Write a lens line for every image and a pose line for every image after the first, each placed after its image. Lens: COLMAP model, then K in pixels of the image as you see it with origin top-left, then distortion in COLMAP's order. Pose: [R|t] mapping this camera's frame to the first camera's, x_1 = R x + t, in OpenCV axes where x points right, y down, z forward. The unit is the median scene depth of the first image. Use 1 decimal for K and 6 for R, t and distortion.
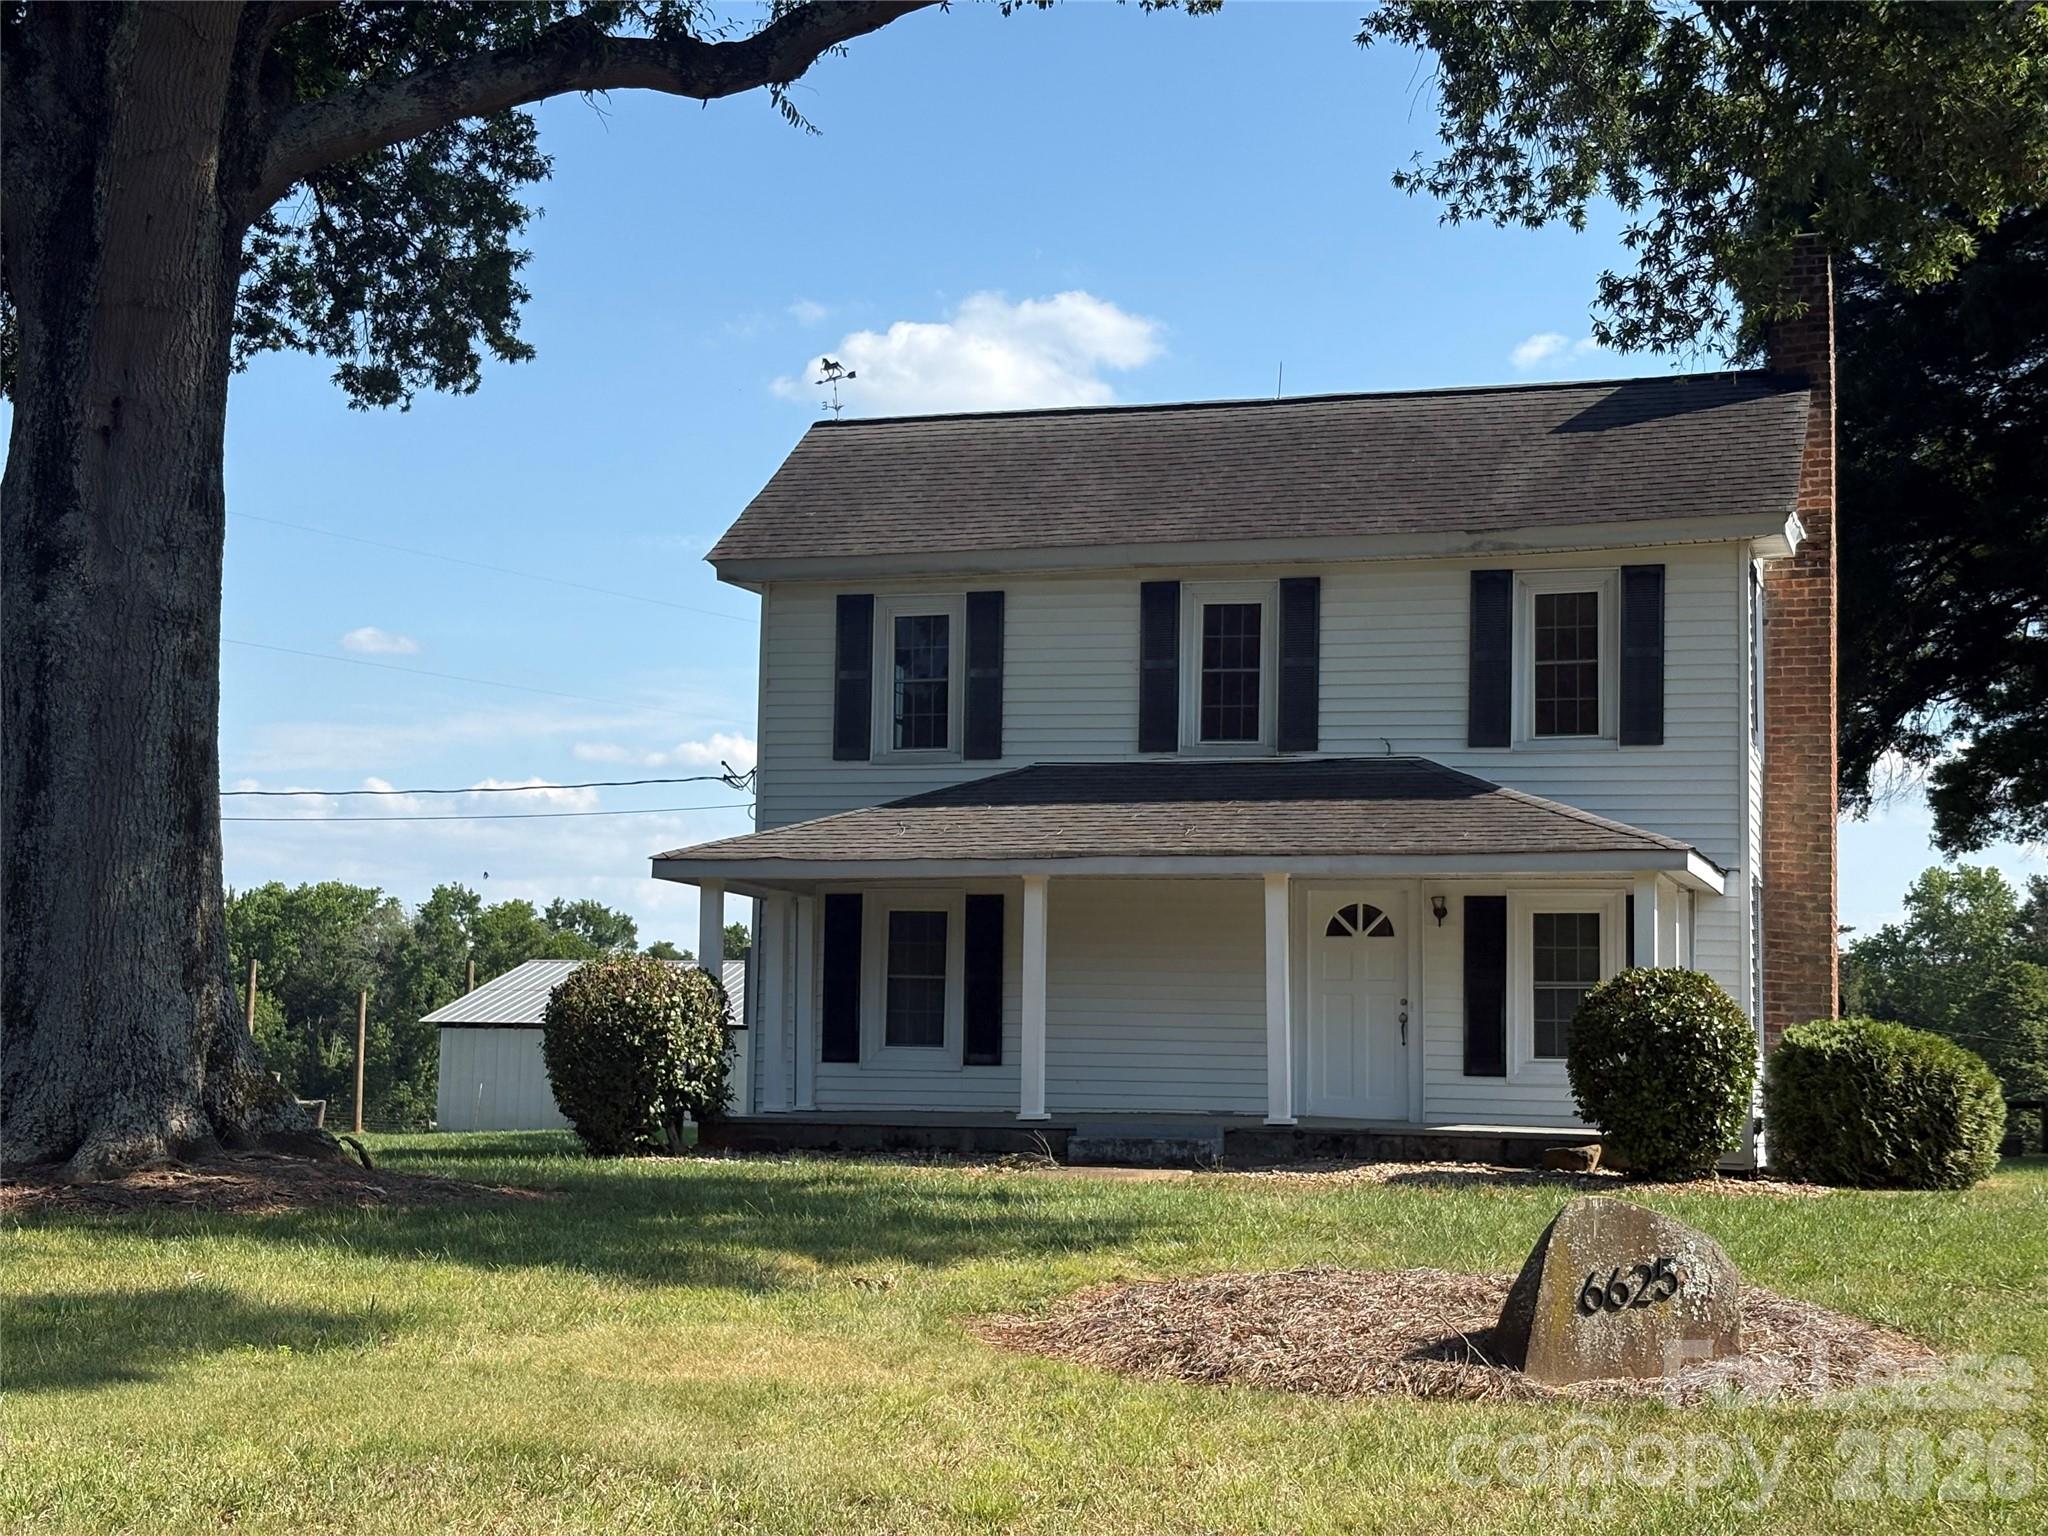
lens RADIAL K [[3100.1, 0, 1024.2], [0, 3100.1, 765.9], [0, 0, 1]] dist [0.018030, 0.000000]
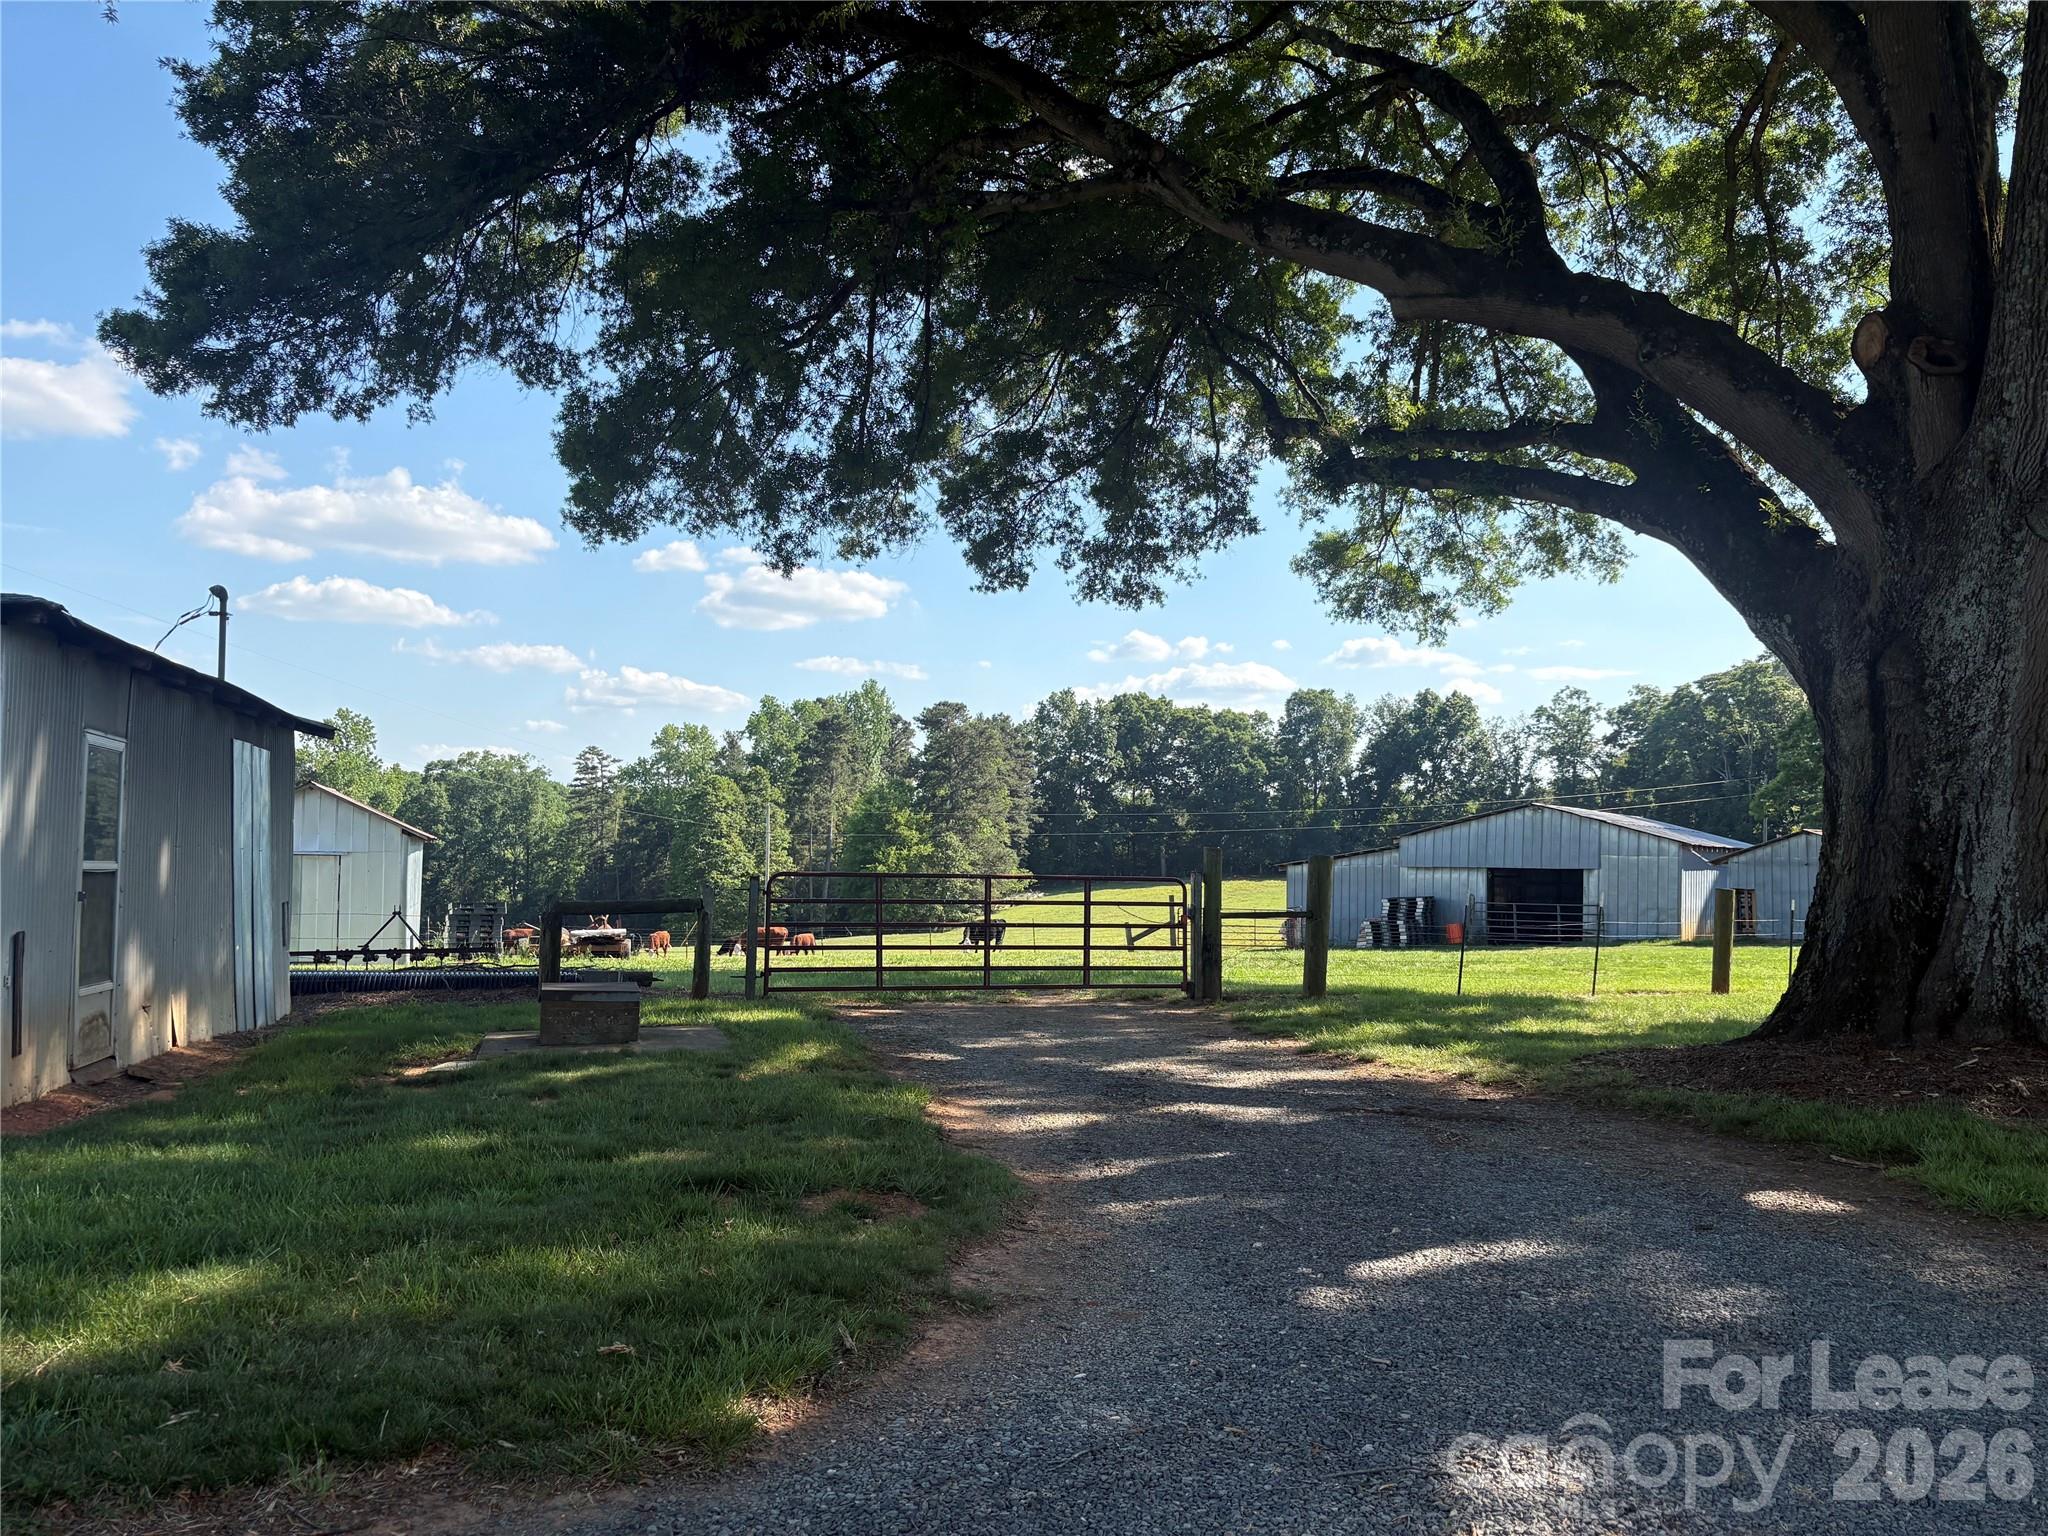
lens RADIAL K [[1551.7, 0, 1020.9], [0, 1551.7, 765.4], [0, 0, 1]] dist [0.043103, -0.042624]
pose [[0.877180, 0.012154, 0.480009, 0.078356], [-0.035125, 0.998625, 0.038904, 0.021953], [-0.478876, -0.050986, 0.876401, 0.235858]]
